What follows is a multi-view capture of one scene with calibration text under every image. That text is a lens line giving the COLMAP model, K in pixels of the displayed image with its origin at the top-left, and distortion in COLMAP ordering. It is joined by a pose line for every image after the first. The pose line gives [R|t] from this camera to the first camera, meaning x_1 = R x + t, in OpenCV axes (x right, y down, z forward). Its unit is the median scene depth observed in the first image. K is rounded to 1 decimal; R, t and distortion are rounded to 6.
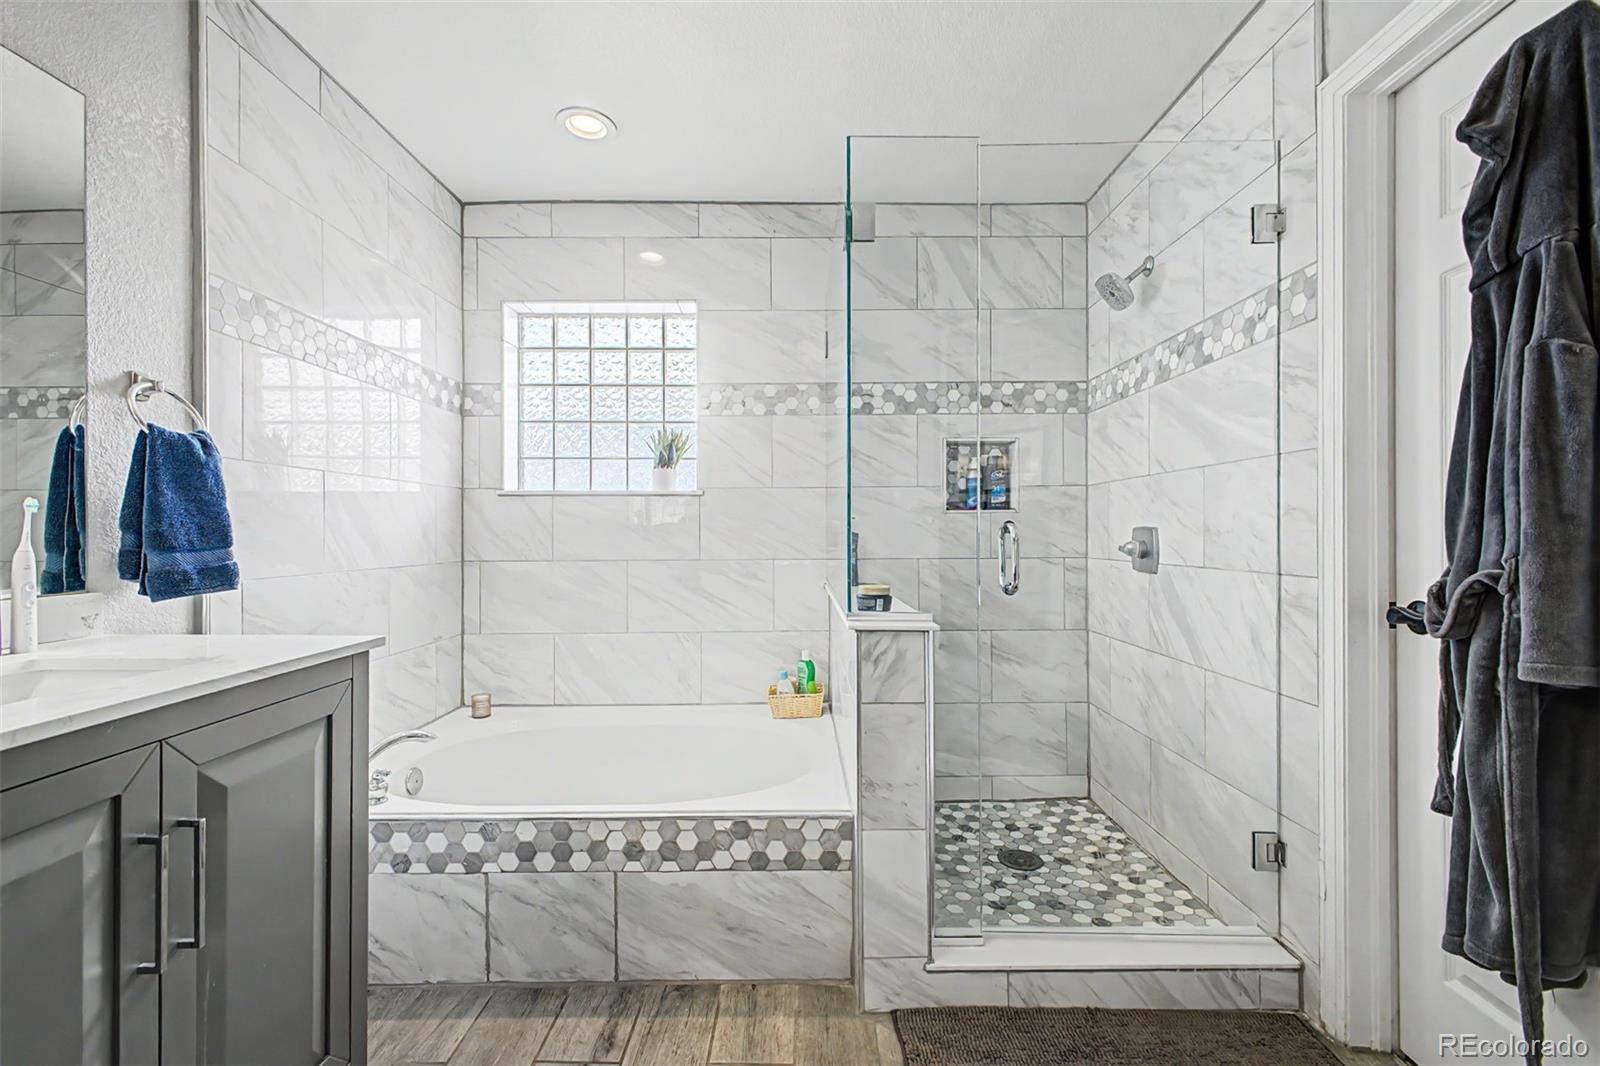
lens RADIAL K [[682.6, 0, 792.2], [0, 682.6, 534.1], [0, 0, 1]] dist [0.003695, 0.000231]
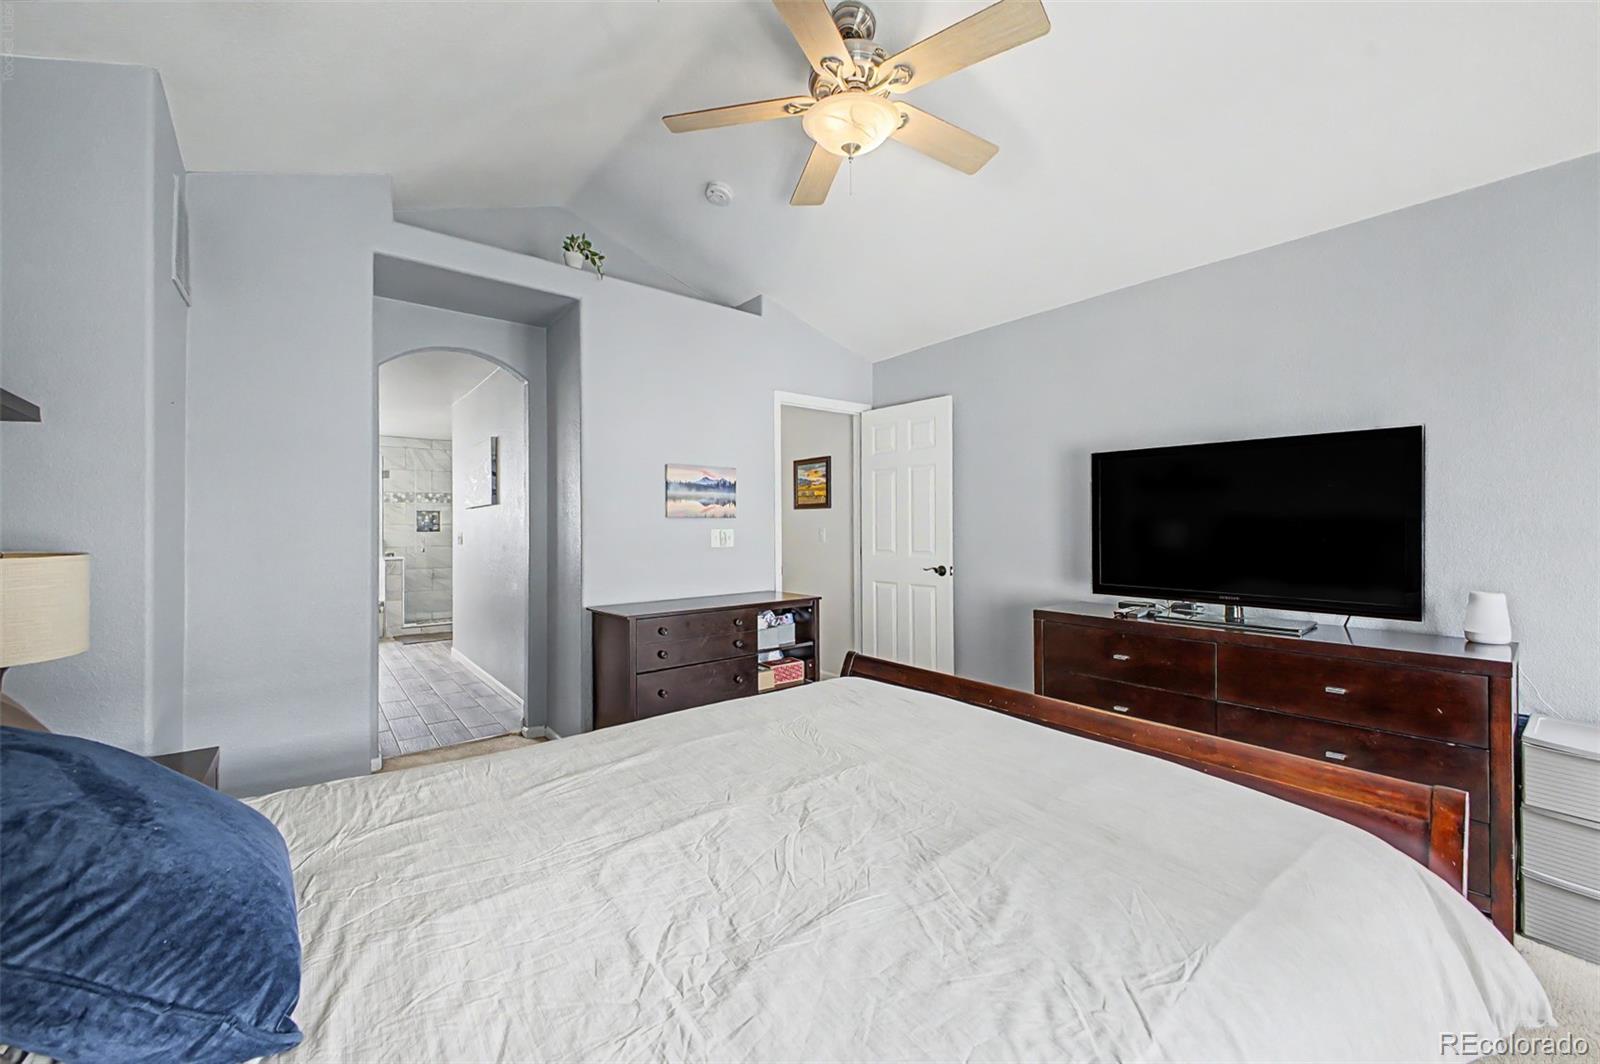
lens RADIAL K [[640.2, 0, 801.5], [0, 640.2, 523.8], [0, 0, 1]] dist [0.011303, -0.000009]
pose [[0.777984, -0.000242, 0.628284, -0.334961], [0.004976, 0.999971, -0.005777, -0.057087], [-0.628264, 0.007621, 0.777963, -3.133710]]
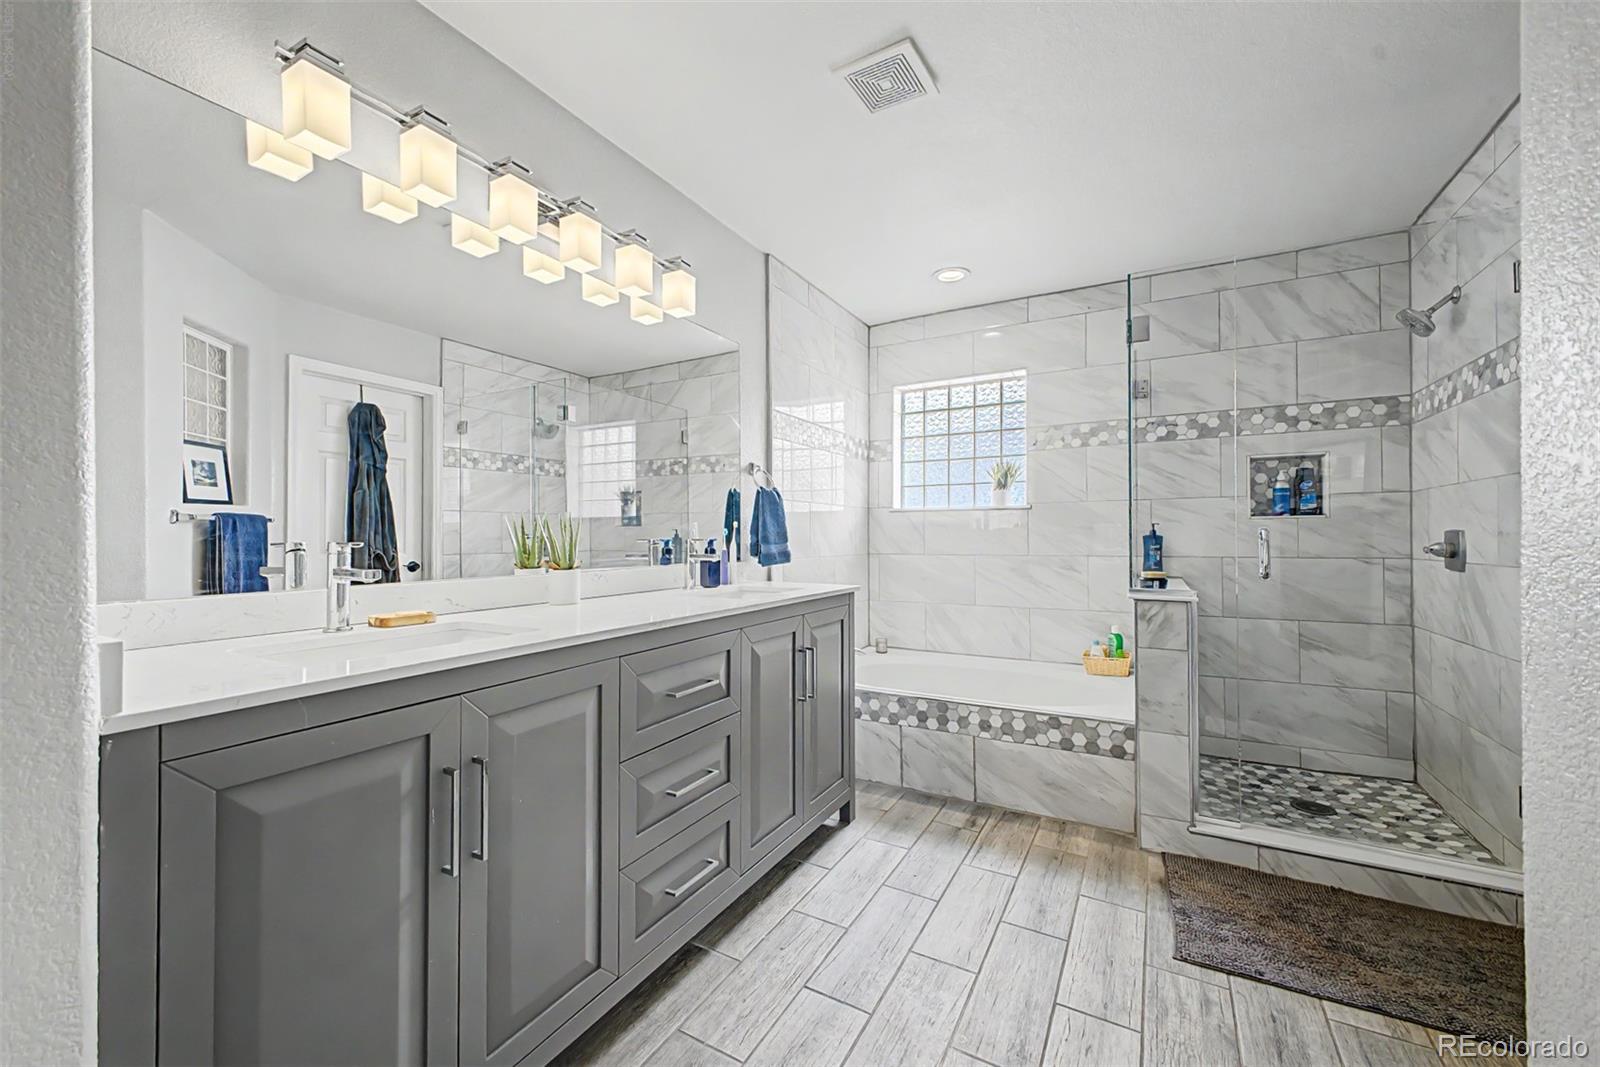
lens RADIAL K [[634.4, 0, 793.4], [0, 634.4, 529.2], [0, 0, 1]] dist [0.025687, -0.008406]
pose [[0.877750, -0.005731, -0.479084, 0.077634], [-0.000464, 0.999918, -0.012811, 0.002176], [0.479118, 0.011467, 0.877676, -0.436577]]
